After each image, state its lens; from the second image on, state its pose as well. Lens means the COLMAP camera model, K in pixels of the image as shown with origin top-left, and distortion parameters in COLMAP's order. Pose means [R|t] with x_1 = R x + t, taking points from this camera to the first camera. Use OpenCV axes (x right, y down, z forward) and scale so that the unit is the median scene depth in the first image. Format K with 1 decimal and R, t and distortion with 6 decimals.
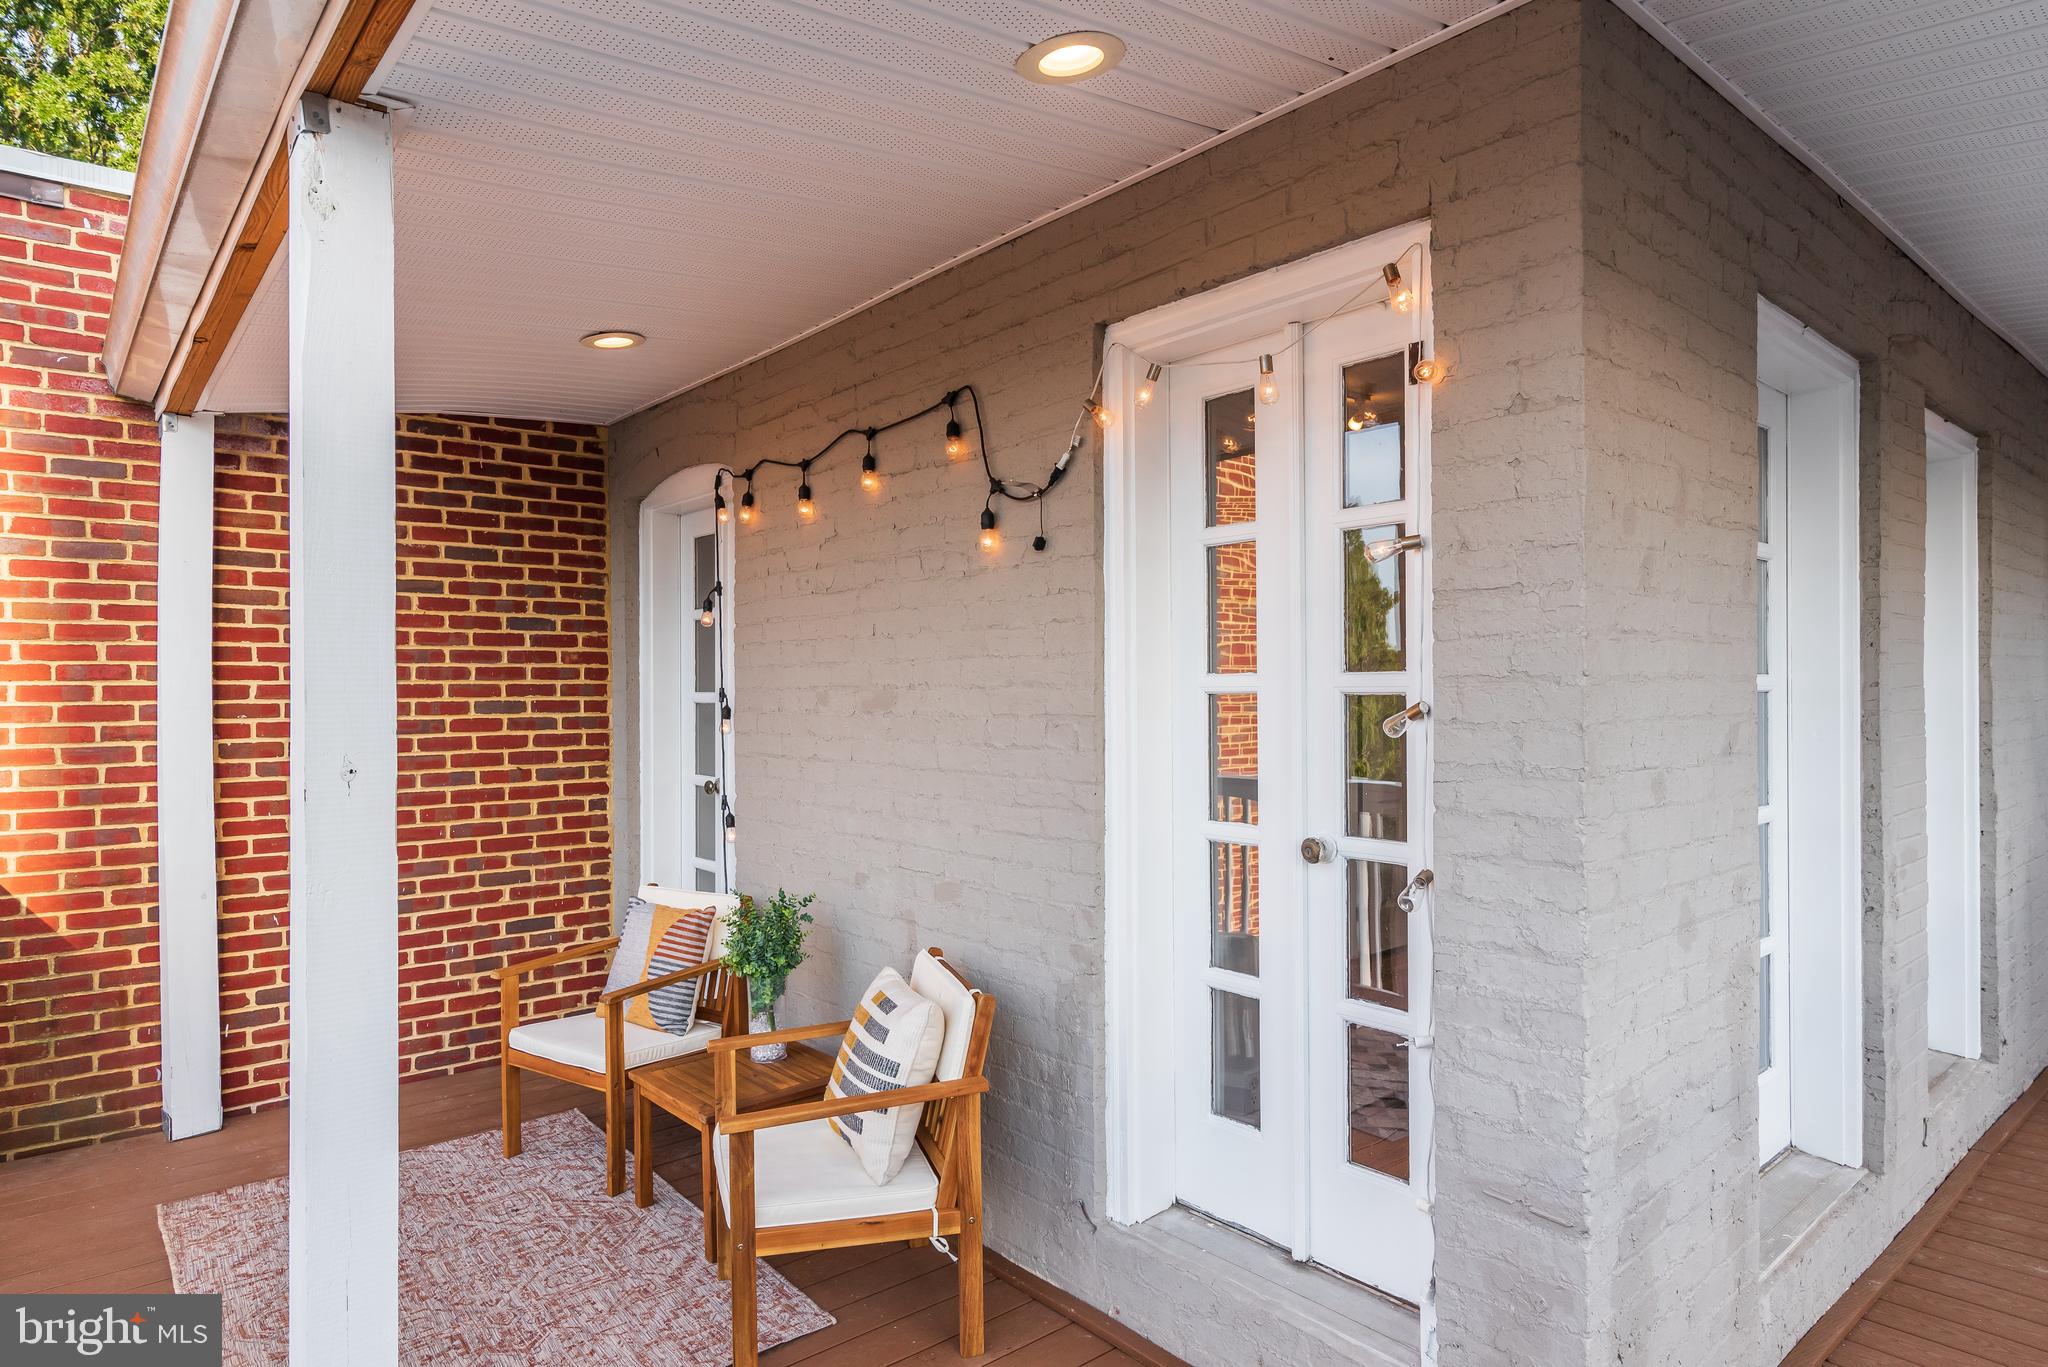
lens RADIAL K [[1161.4, 0, 1021.4], [0, 1161.4, 685.2], [0, 0, 1]] dist [0.000837, 0.000232]
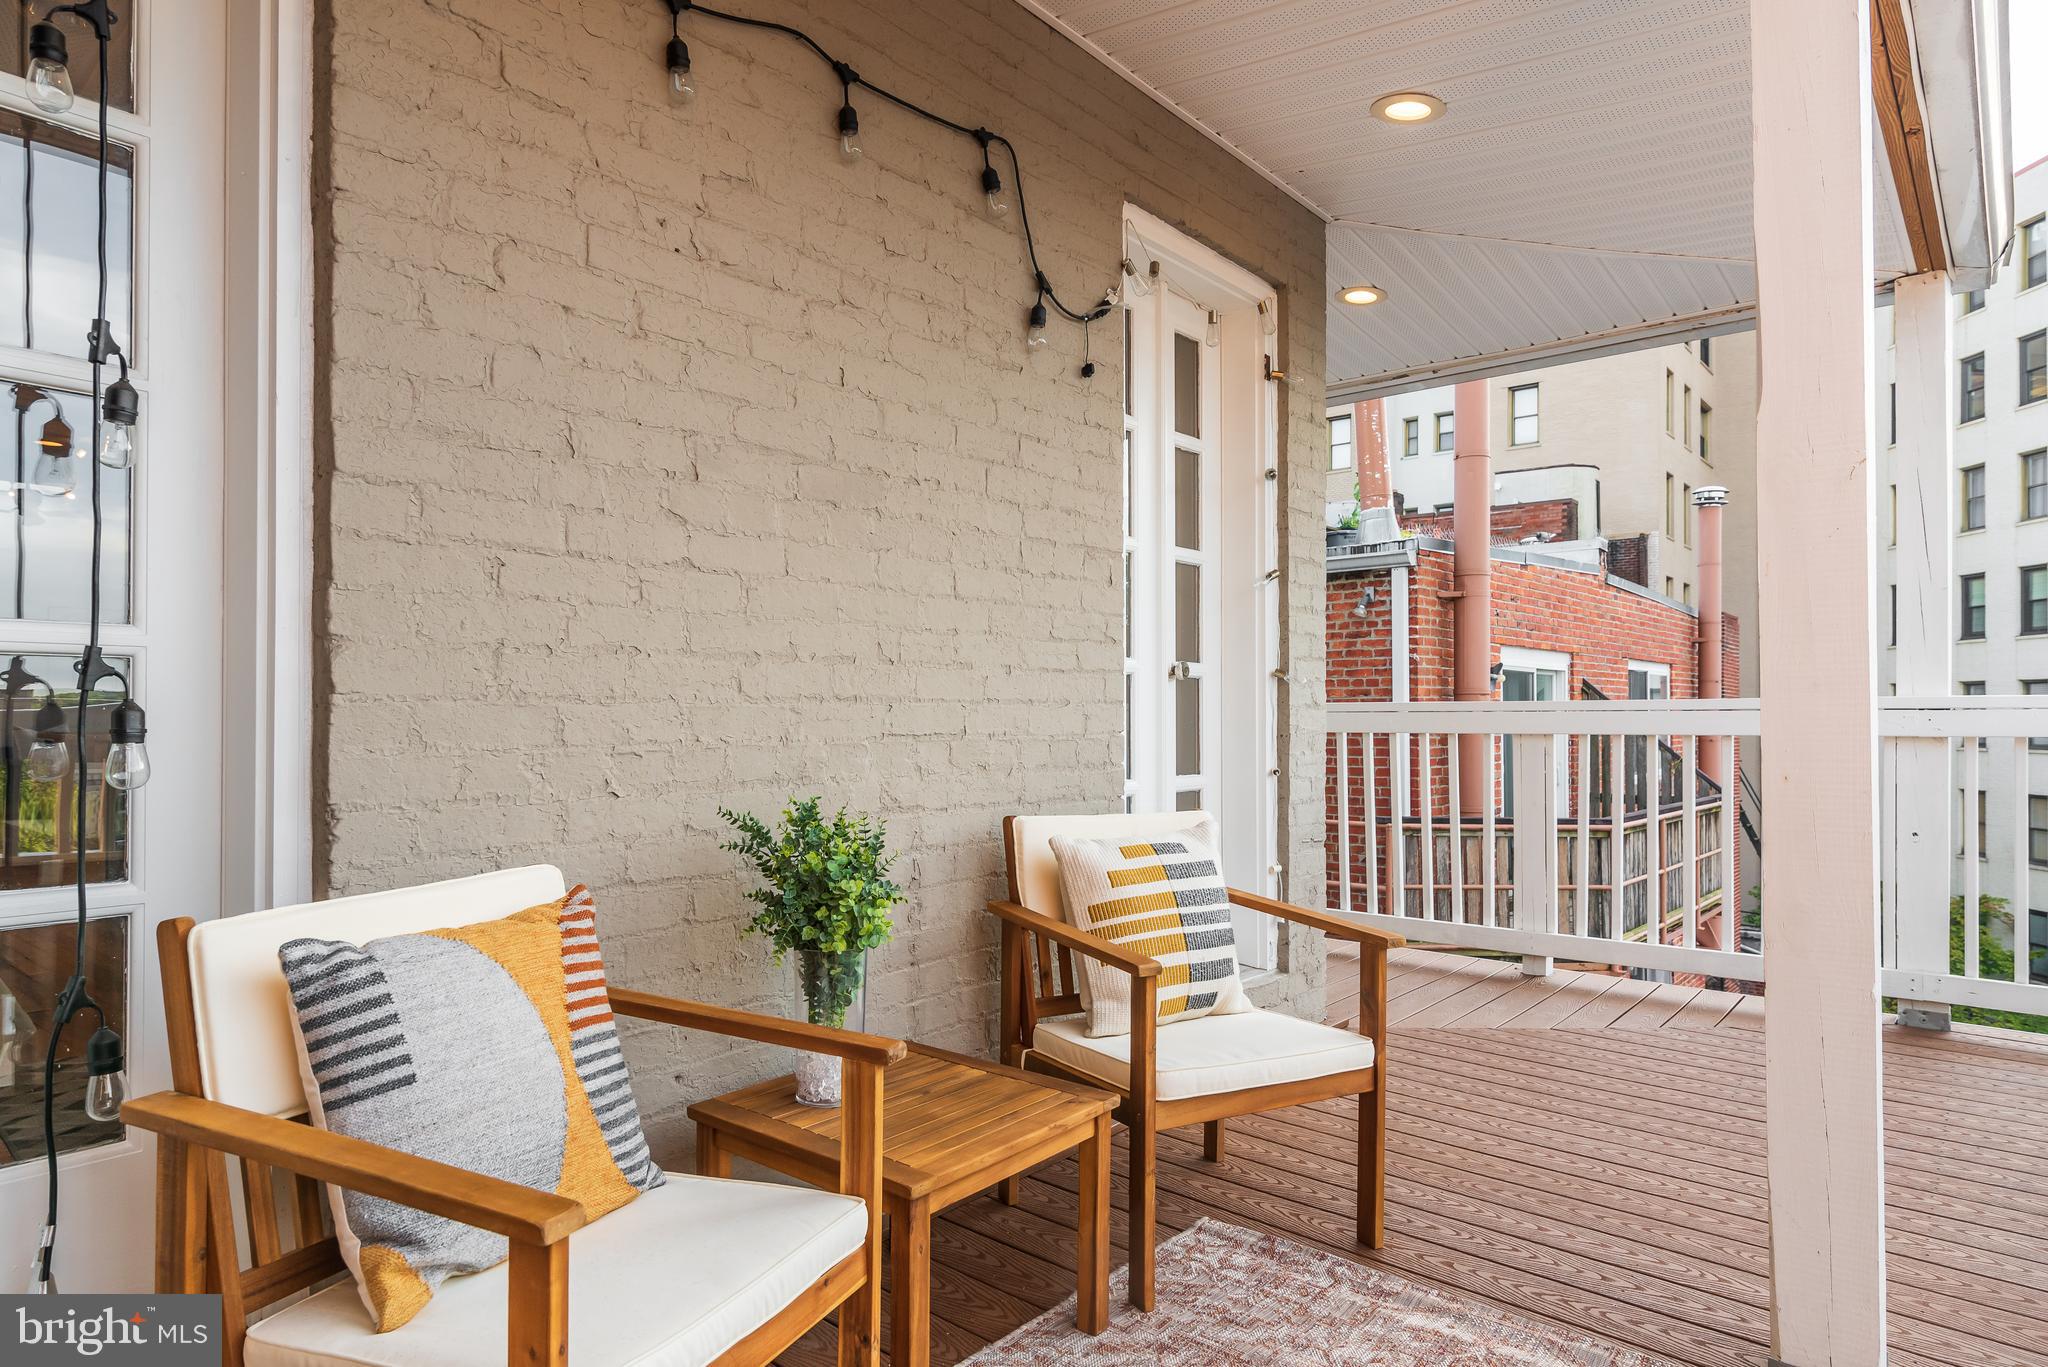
lens RADIAL K [[1161.4, 0, 1020.5], [0, 1161.4, 694.7], [0, 0, 1]] dist [0.000837, 0.000232]
pose [[-0.162179, 0.022552, 0.986504, -0.901296], [0.001577, 0.999743, -0.022595, 0.167121], [-0.986760, -0.002109, -0.162173, 1.168980]]
